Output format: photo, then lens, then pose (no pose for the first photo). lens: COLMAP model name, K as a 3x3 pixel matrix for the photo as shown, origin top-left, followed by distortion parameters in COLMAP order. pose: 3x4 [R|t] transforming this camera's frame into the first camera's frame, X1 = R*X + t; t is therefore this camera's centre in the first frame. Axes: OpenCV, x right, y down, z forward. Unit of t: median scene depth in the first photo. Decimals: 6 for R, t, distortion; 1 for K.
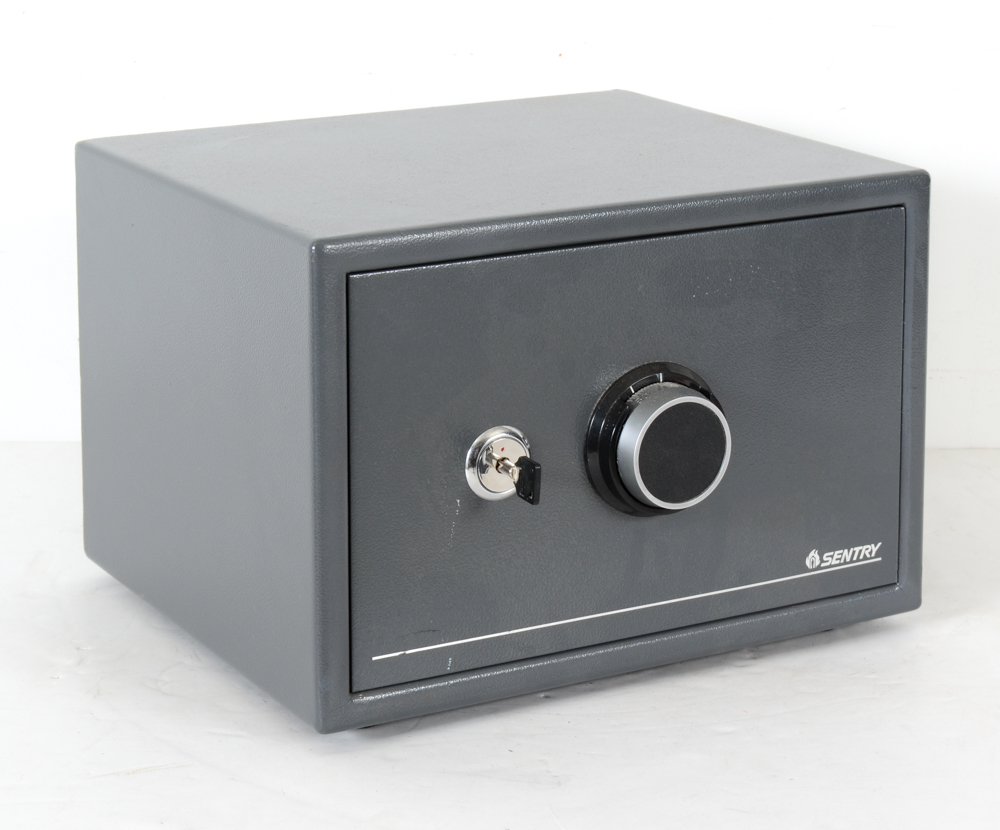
lens RADIAL K [[3701.8, 0, 500.0], [0, 3701.8, 415.0], [0, 0, 1]] dist [-0.165919, 1.253600]
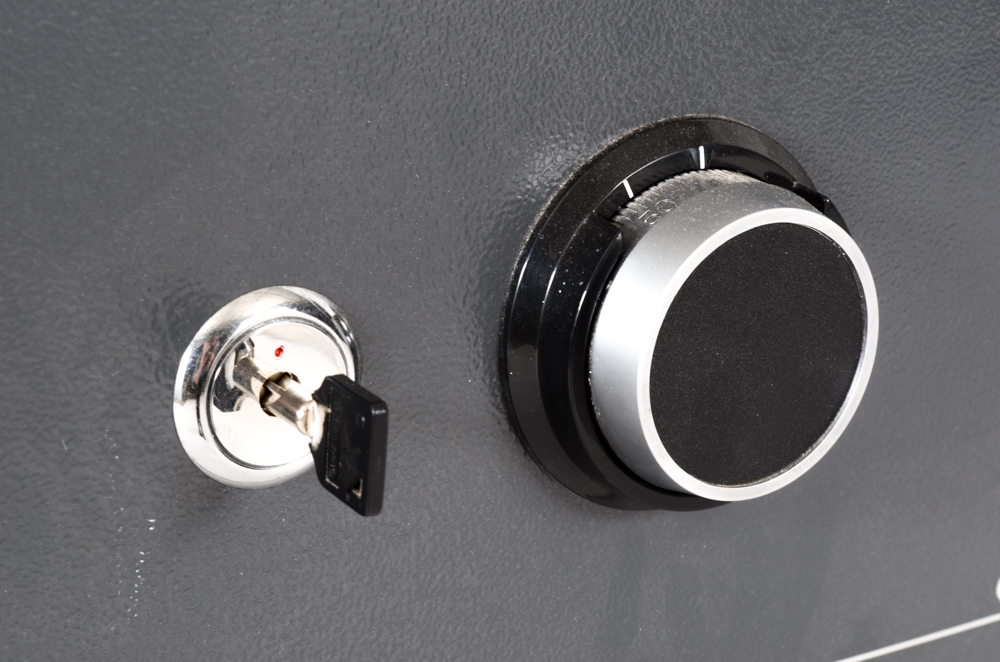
lens RADIAL K [[2375.9, 0, 500.0], [0, 2375.9, 331.0], [0, 0, 1]] dist [0.098817, 0.143042]
pose [[0.997636, 0.007310, 0.068324, 0.006219], [-0.011177, 0.998347, 0.056386, -0.005909], [-0.067799, -0.057016, 0.996069, 0.762692]]
